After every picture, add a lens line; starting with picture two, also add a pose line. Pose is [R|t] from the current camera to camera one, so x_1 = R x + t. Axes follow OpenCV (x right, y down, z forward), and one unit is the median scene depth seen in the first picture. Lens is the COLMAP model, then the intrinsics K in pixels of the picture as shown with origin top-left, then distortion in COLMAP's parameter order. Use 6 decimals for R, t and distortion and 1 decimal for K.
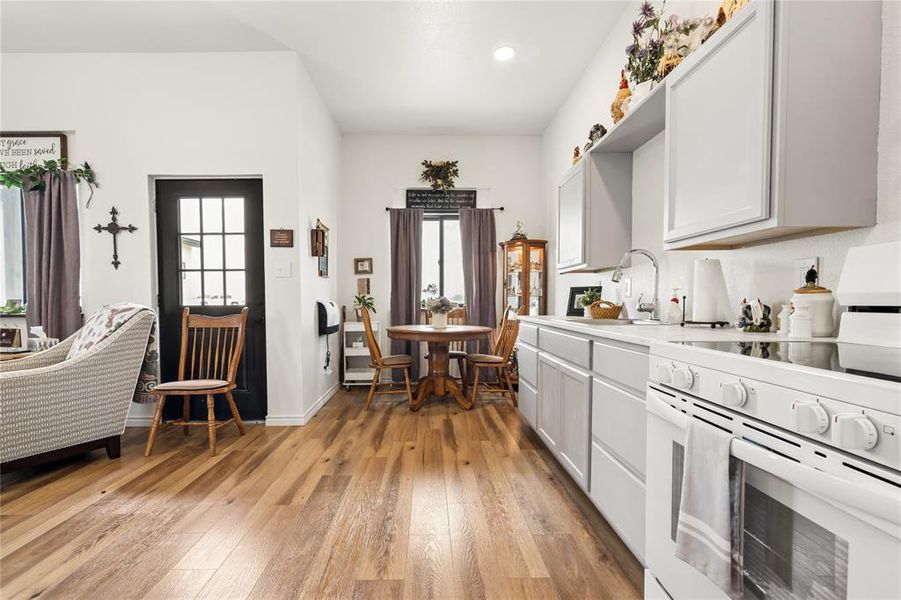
lens RADIAL K [[413.8, 0, 448.5], [0, 413.8, 305.2], [0, 0, 1]] dist [-0.045404, 0.019735]
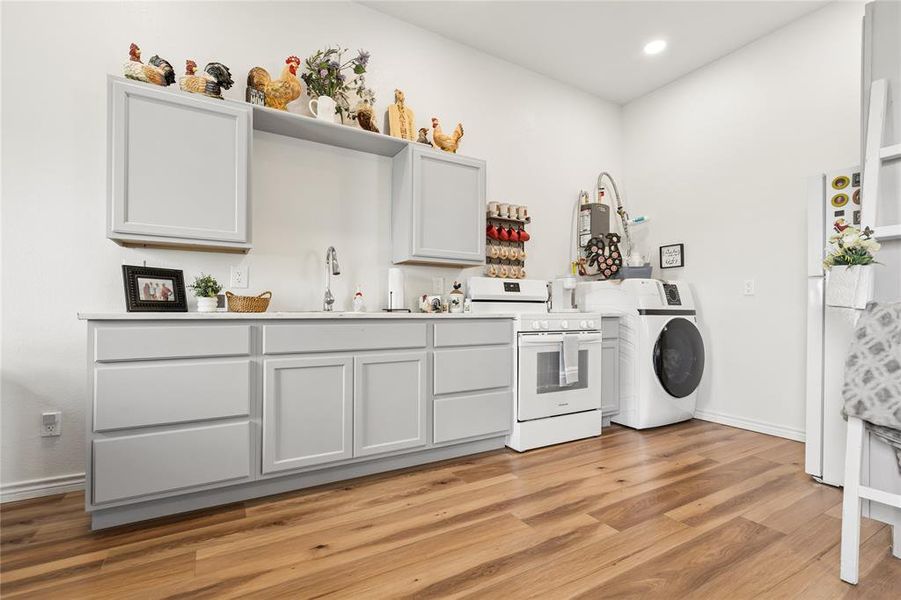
lens RADIAL K [[403.7, 0, 448.2], [0, 403.7, 302.6], [0, 0, 1]] dist [-0.002001, -0.000005]
pose [[-0.454717, 0.015534, 0.890501, -0.451491], [0.002629, 0.999867, -0.016099, 0.023366], [-0.890632, -0.004979, -0.454697, 0.857701]]
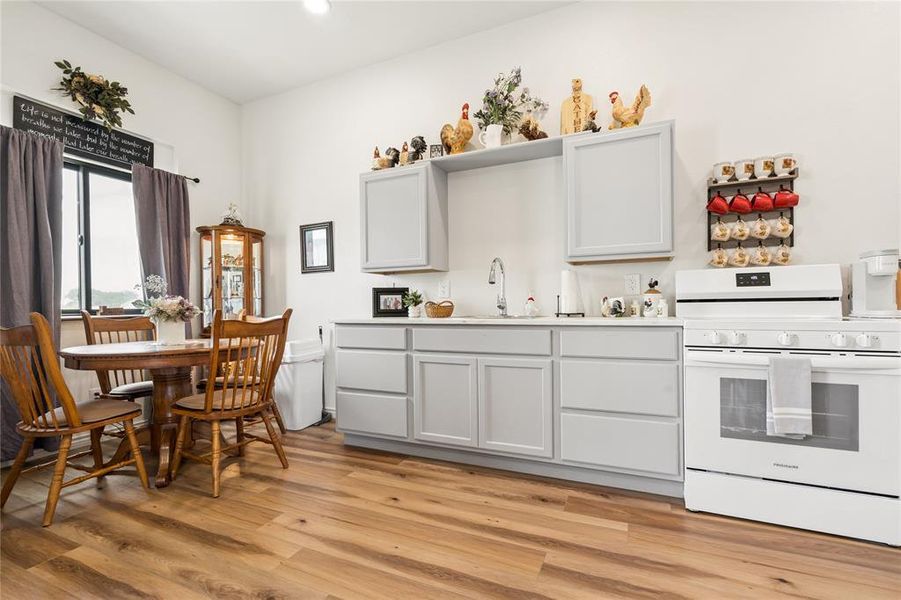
lens RADIAL K [[405.5, 0, 450.5], [0, 405.5, 300.0], [0, 0, 1]] dist [-0.015342, 0.008244]
pose [[0.451525, 0.008006, 0.892222, -0.479504], [0.019144, 0.999643, -0.018658, 0.007178], [-0.892053, 0.025505, 0.451211, 0.412851]]
